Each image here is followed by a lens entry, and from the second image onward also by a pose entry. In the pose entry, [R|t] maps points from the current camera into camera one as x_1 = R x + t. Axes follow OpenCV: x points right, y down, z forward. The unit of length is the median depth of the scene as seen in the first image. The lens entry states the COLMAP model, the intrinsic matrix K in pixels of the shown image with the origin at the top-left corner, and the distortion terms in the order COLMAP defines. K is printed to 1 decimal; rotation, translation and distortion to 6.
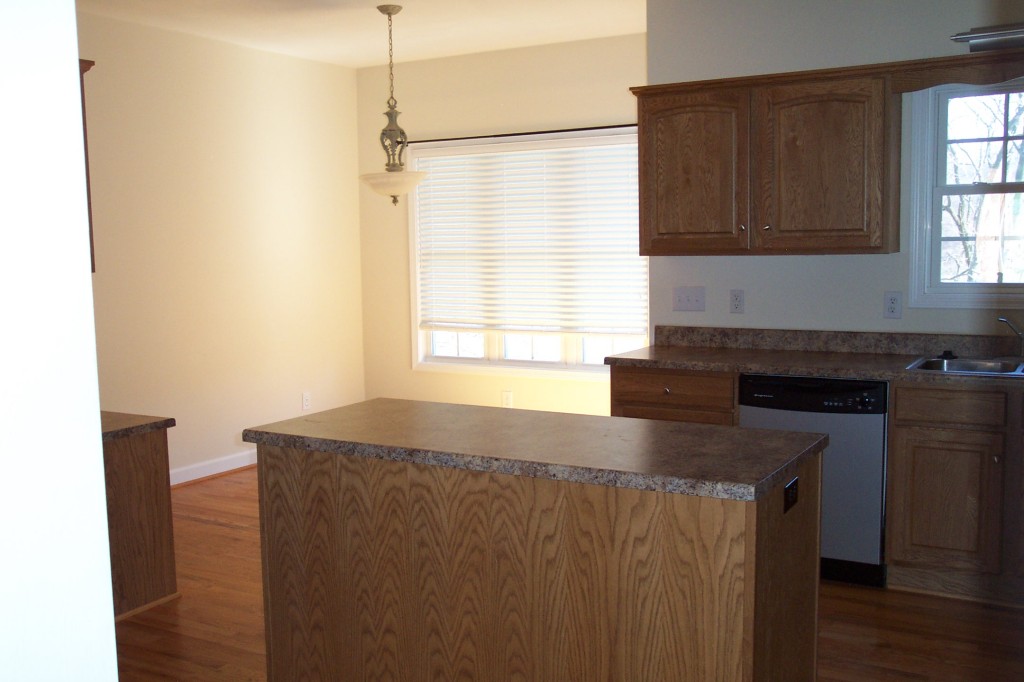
lens RADIAL K [[1038.1, 0, 505.6], [0, 1038.1, 342.7], [0, 0, 1]] dist [-0.020839, 0.000000]
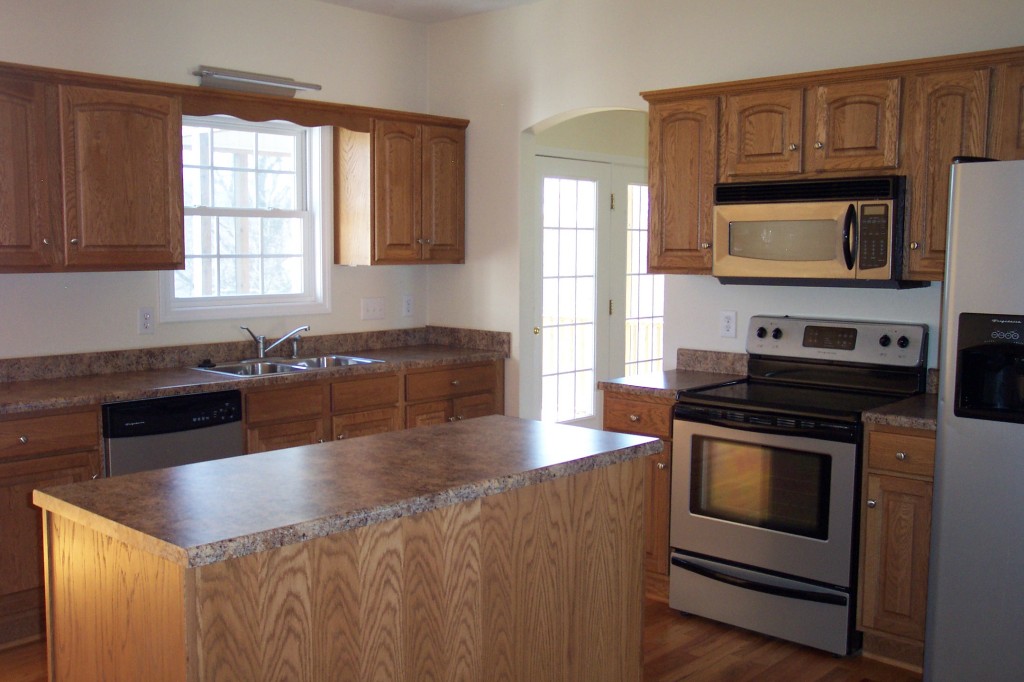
lens RADIAL K [[1038.1, 0, 504.9], [0, 1038.1, 337.3], [0, 0, 1]] dist [-0.020839, 0.000000]
pose [[0.204153, -0.065276, 0.976760, -0.867715], [0.091087, 0.994712, 0.047437, -0.058707], [-0.974692, 0.079285, 0.209019, 0.720215]]
